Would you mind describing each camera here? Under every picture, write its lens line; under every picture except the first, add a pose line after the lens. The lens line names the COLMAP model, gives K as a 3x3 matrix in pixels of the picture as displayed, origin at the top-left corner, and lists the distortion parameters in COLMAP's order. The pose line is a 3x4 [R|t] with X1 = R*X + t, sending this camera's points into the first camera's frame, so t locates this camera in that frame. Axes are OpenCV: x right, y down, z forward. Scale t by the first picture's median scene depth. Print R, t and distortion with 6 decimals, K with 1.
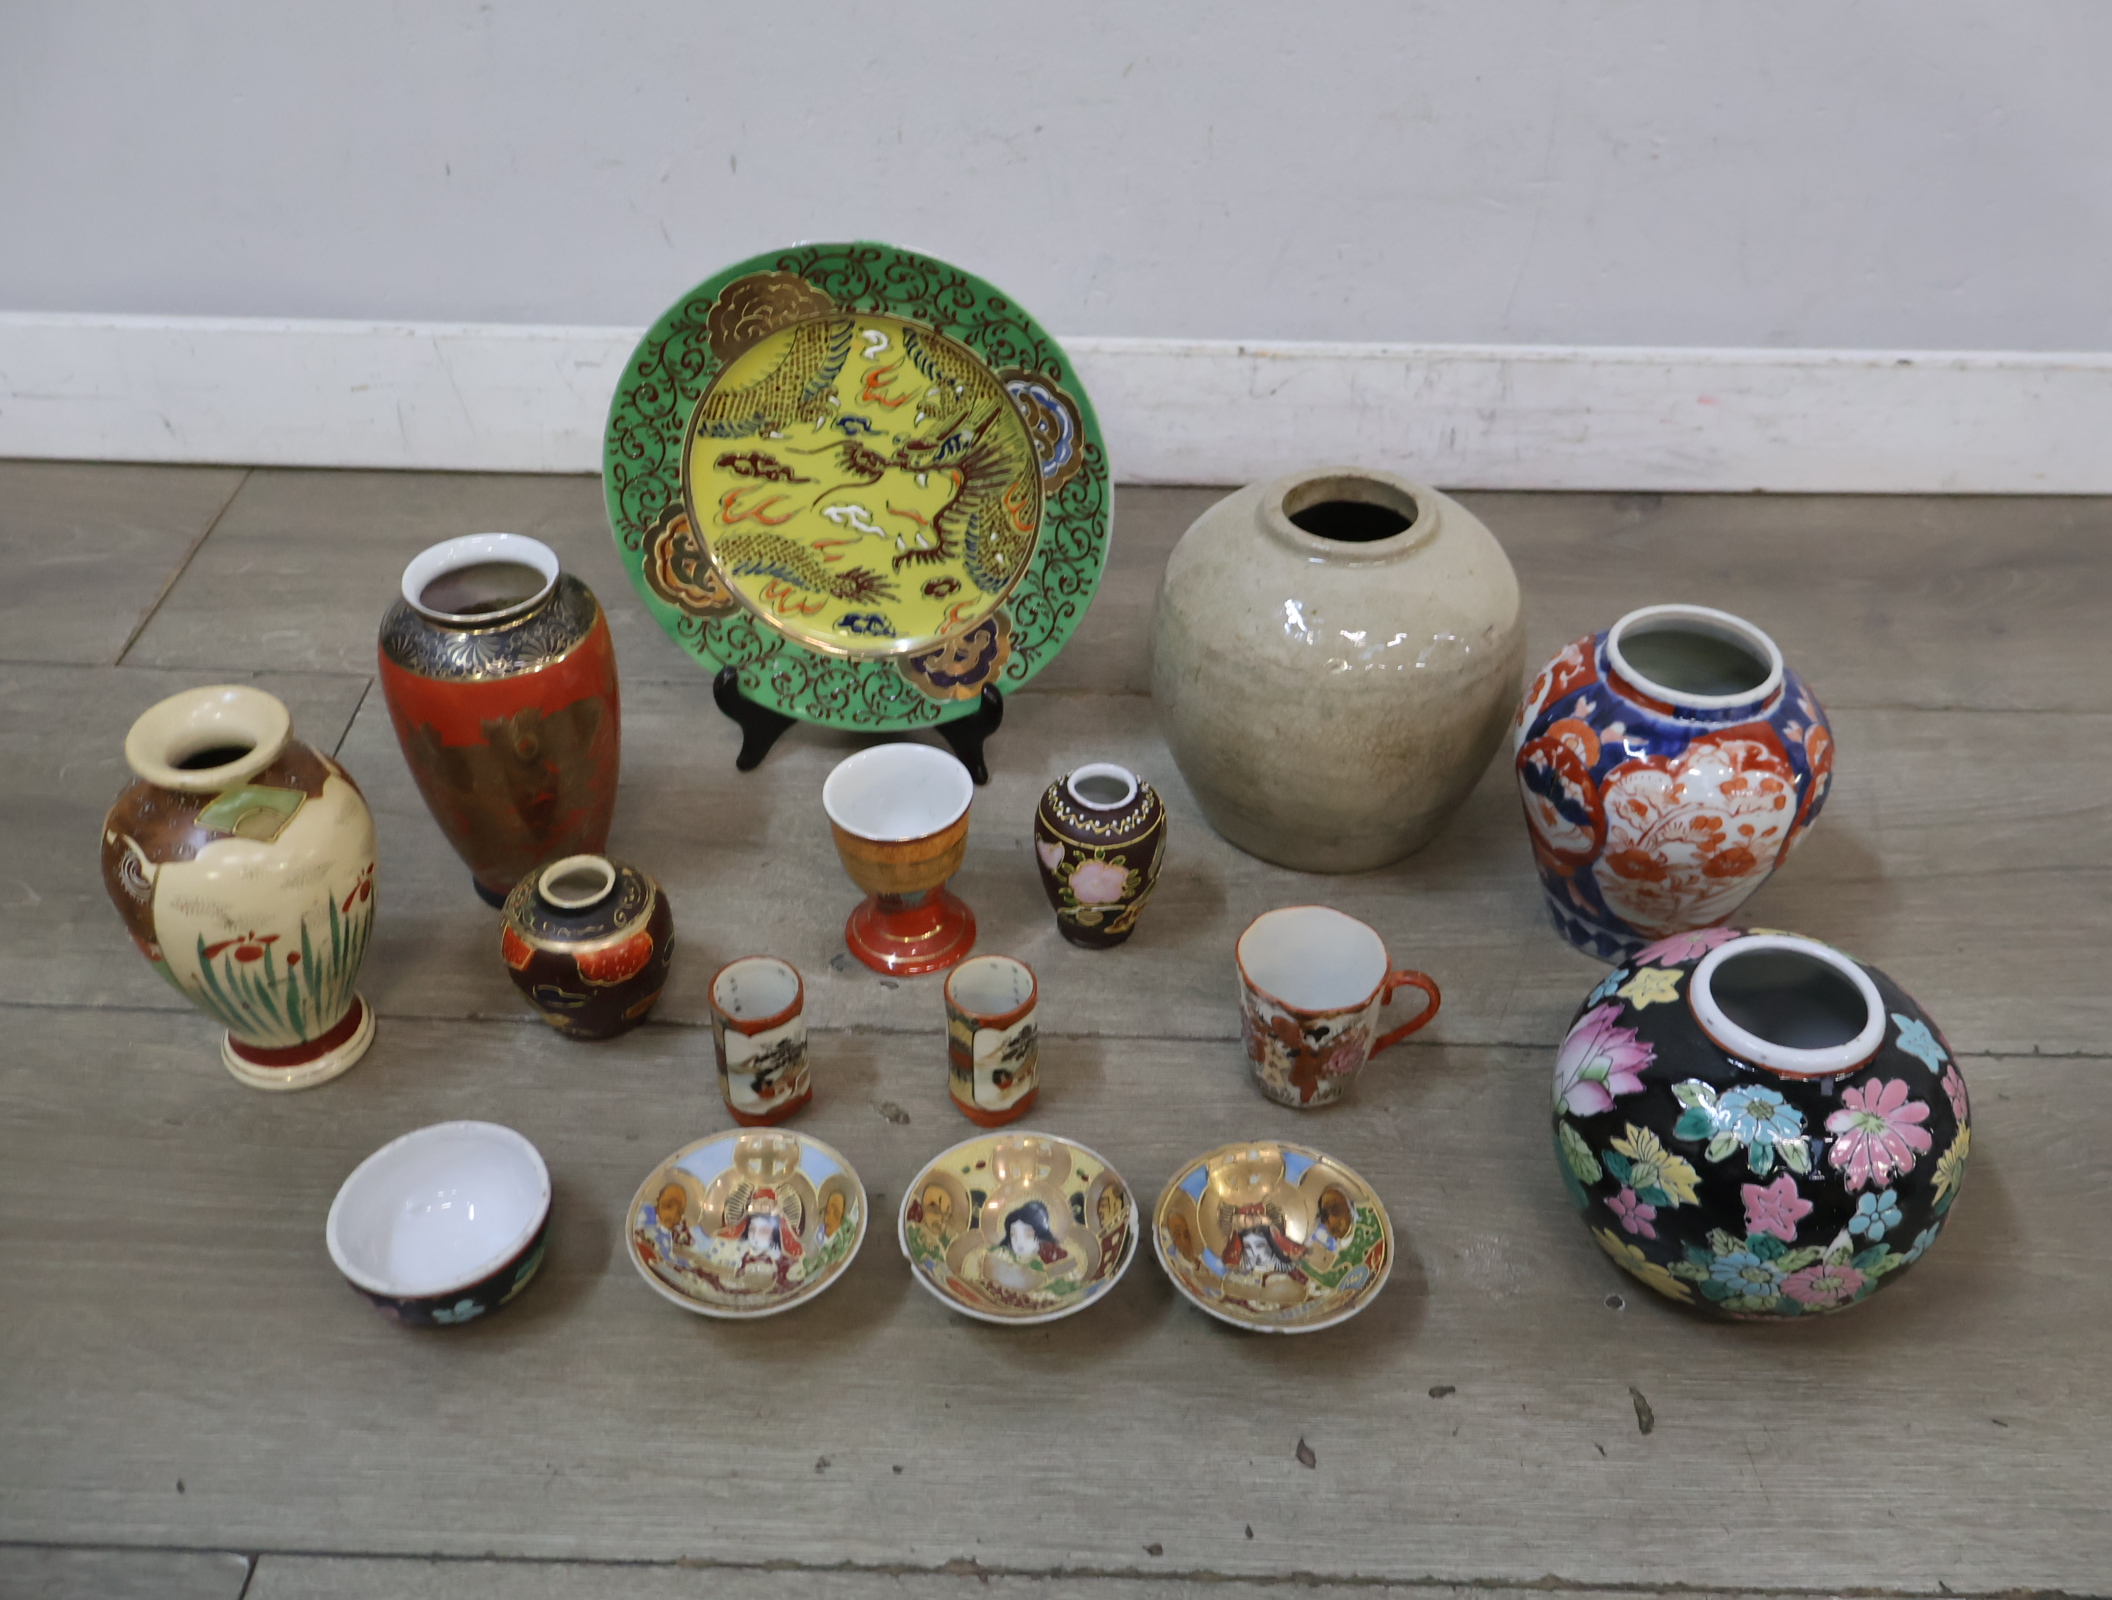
lens RADIAL K [[2029.1, 0, 1063.4], [0, 2029.1, 803.6], [0, 0, 1]] dist [-0.001419, 0.006456]
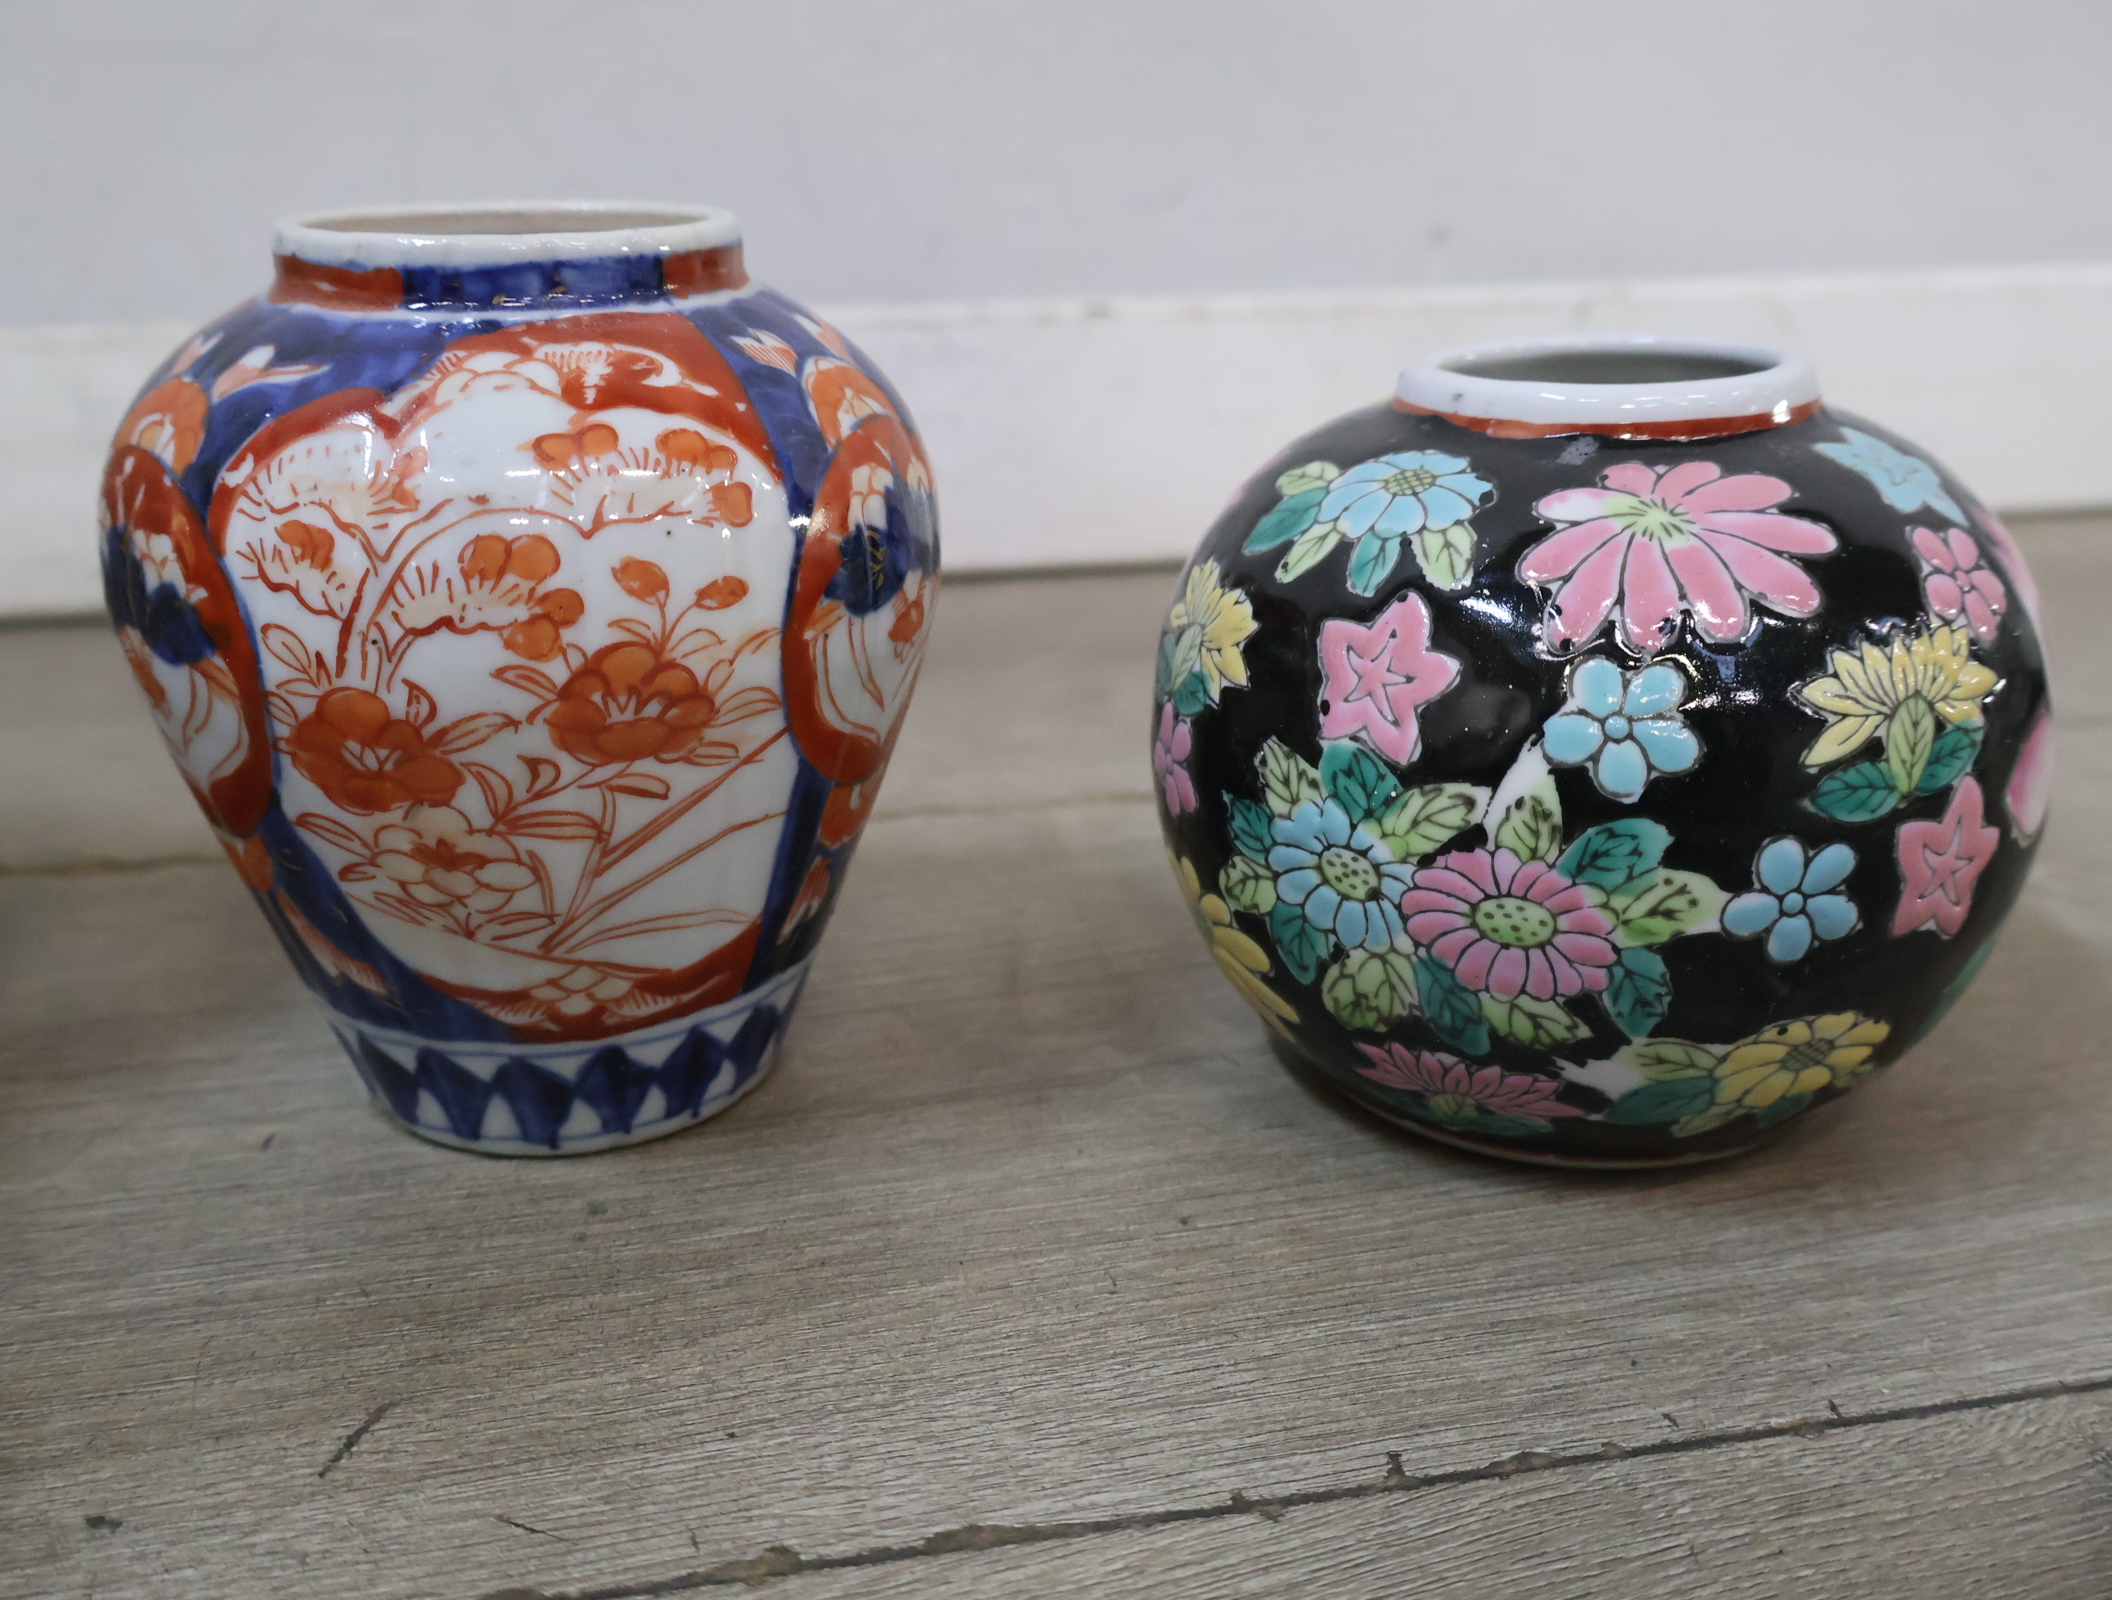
lens RADIAL K [[2029.1, 0, 1056.0], [0, 2029.1, 800.0], [0, 0, 1]] dist [0.000937, -0.001434]
pose [[0.971355, -0.089699, 0.220054, 0.293790], [0.154196, 0.942517, -0.296455, 0.143741], [-0.180813, 0.321895, 0.929350, 0.615787]]
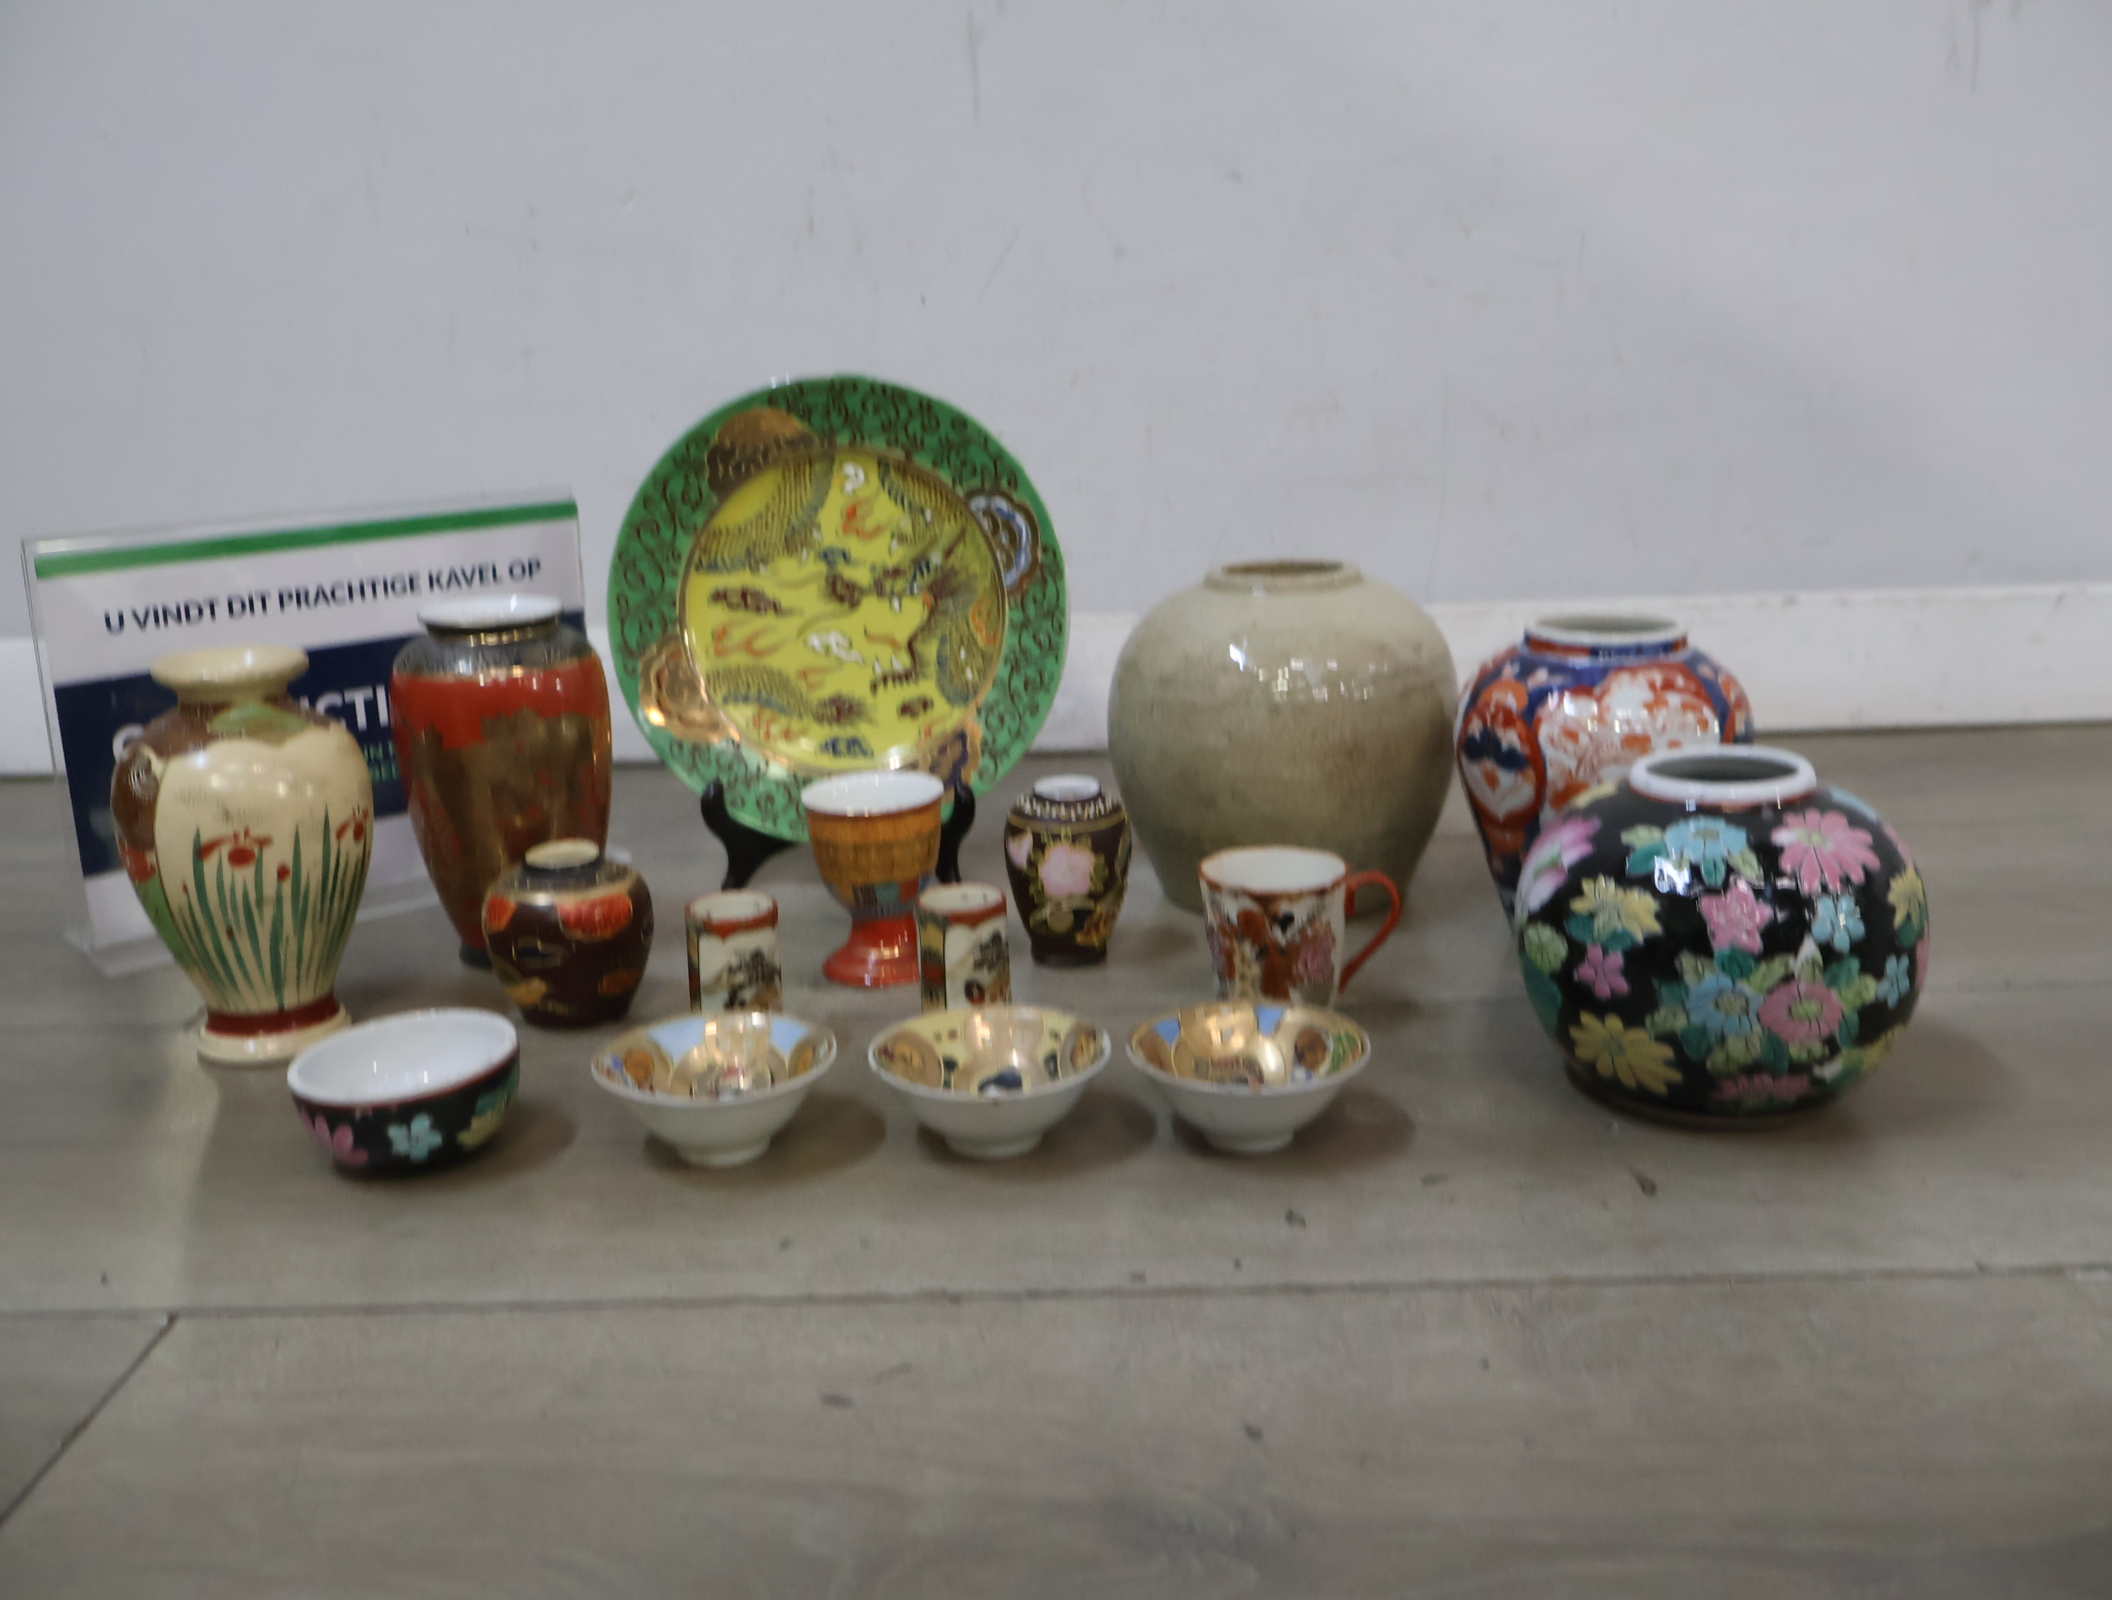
lens RADIAL K [[2029.1, 0, 1063.4], [0, 2029.1, 803.6], [0, 0, 1]] dist [-0.001419, 0.006456]
pose [[0.999182, -0.039923, 0.006371, 0.009998], [0.039079, 0.913390, -0.405206, 0.409527], [0.010357, 0.405124, 0.914203, 0.040193]]
